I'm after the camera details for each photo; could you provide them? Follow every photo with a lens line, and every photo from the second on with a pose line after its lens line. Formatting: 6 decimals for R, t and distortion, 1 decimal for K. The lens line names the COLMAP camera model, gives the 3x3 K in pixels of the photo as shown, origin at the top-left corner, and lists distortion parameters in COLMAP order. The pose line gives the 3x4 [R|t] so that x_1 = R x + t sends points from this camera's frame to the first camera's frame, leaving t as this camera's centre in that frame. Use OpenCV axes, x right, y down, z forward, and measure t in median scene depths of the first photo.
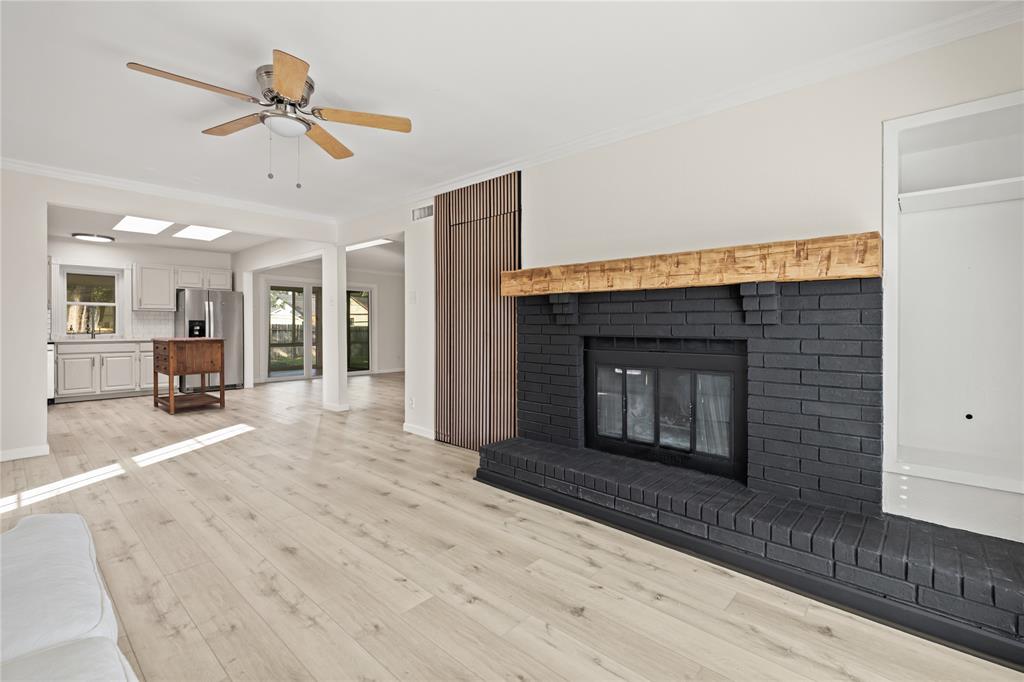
lens RADIAL K [[468.0, 0, 511.7], [0, 468.0, 328.3], [0, 0, 1]] dist [0.002192, -0.001246]
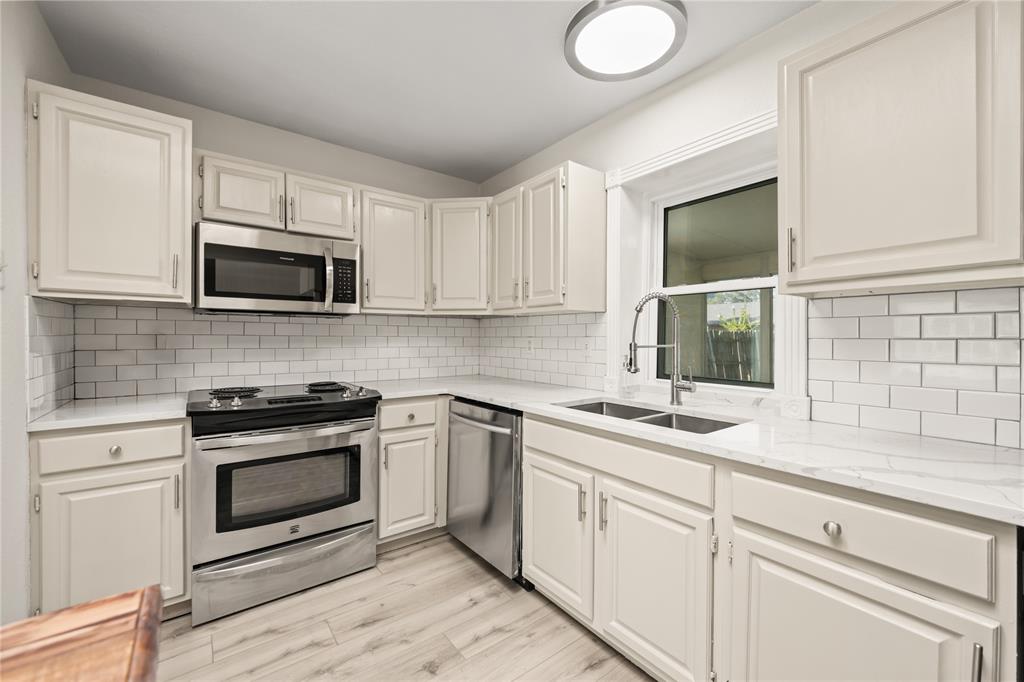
lens RADIAL K [[410.6, 0, 507.8], [0, 410.6, 338.7], [0, 0, 1]] dist [0.000807, -0.000734]
pose [[-0.176166, 0.006271, -0.984340, -1.476681], [-0.009352, 0.999924, 0.008044, -0.046954], [0.984316, 0.010622, -0.176094, 2.238465]]
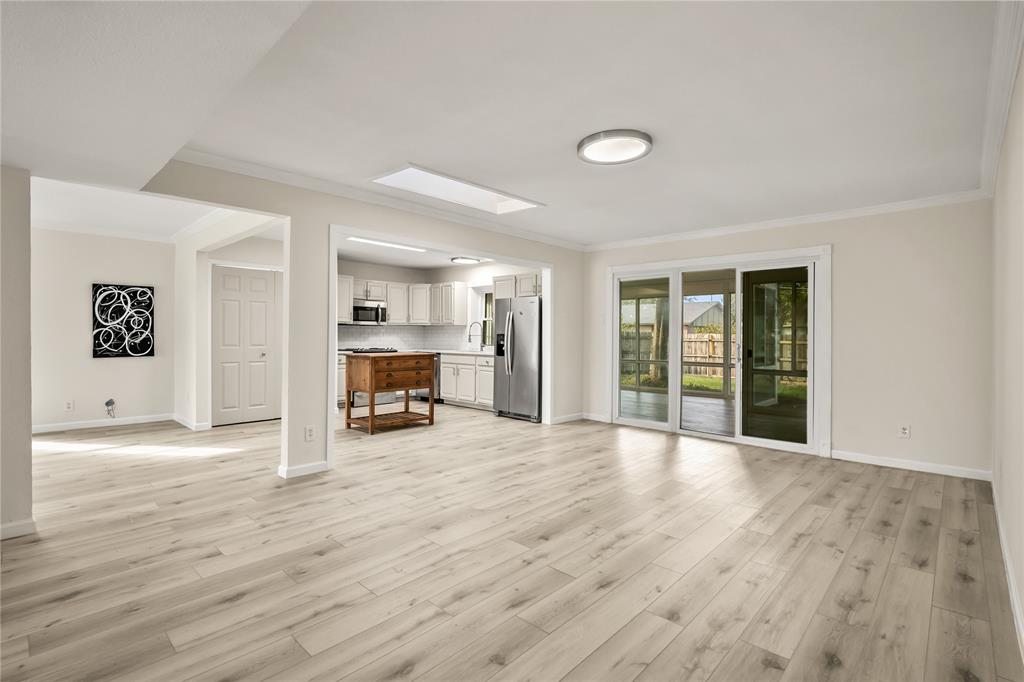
lens RADIAL K [[487.3, 0, 509.1], [0, 487.3, 325.5], [0, 0, 1]] dist [0.008488, -0.001970]
pose [[-0.022651, -0.019051, -0.999562, 0.600178], [-0.012770, 0.999742, -0.018765, -0.039560], [0.999662, 0.012339, -0.022888, 2.592386]]
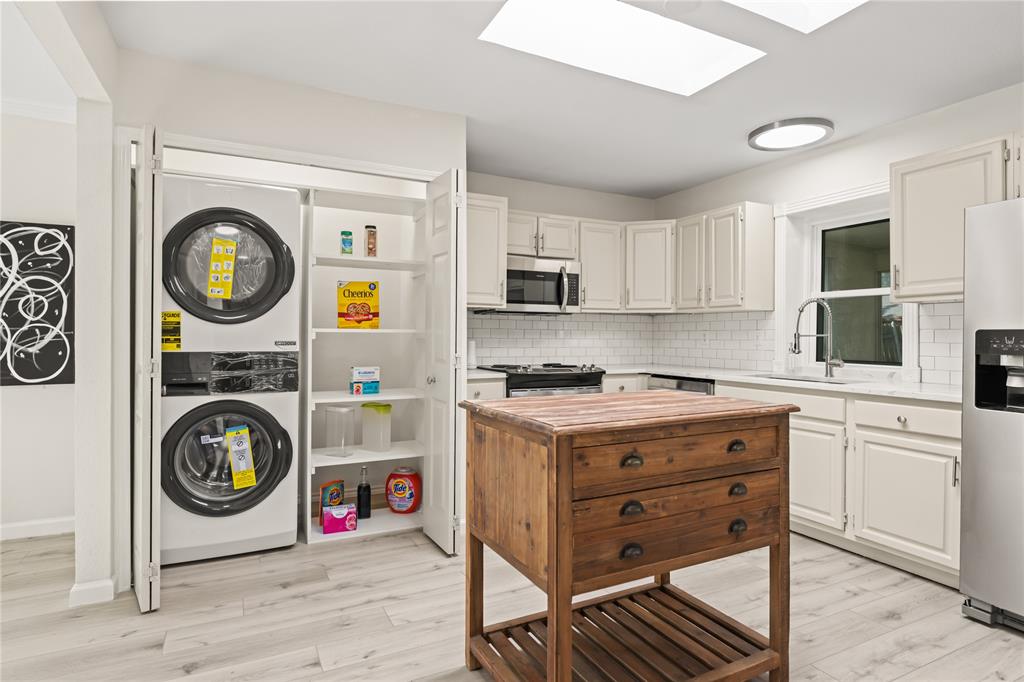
lens RADIAL K [[544.7, 0, 509.0], [0, 544.7, 333.7], [0, 0, 1]] dist [-0.005824, 0.001615]
pose [[-0.353394, -0.001836, -0.935473, -0.806999], [-0.010636, 0.999941, 0.002056, -0.032368], [0.935414, 0.010676, -0.353393, 2.150135]]
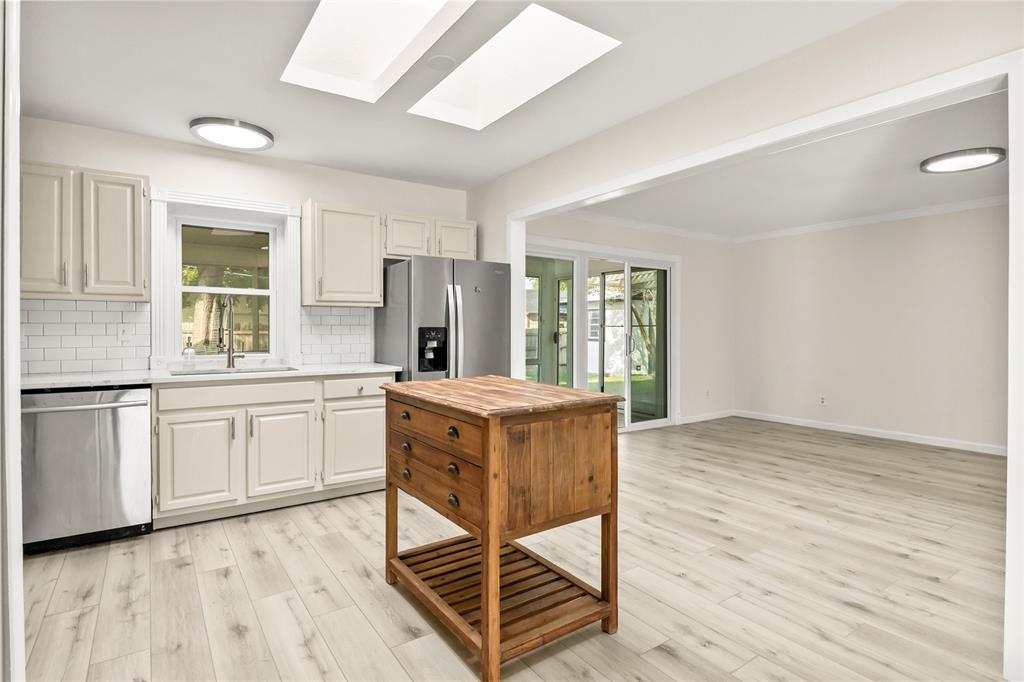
lens RADIAL K [[521.9, 0, 512.7], [0, 521.9, 333.3], [0, 0, 1]] dist [-0.004971, -0.002465]
pose [[0.976061, 0.008840, -0.217316, -1.232850], [-0.007619, 0.999950, 0.006458, -0.037707], [0.217362, -0.004647, 0.976080, 1.350698]]
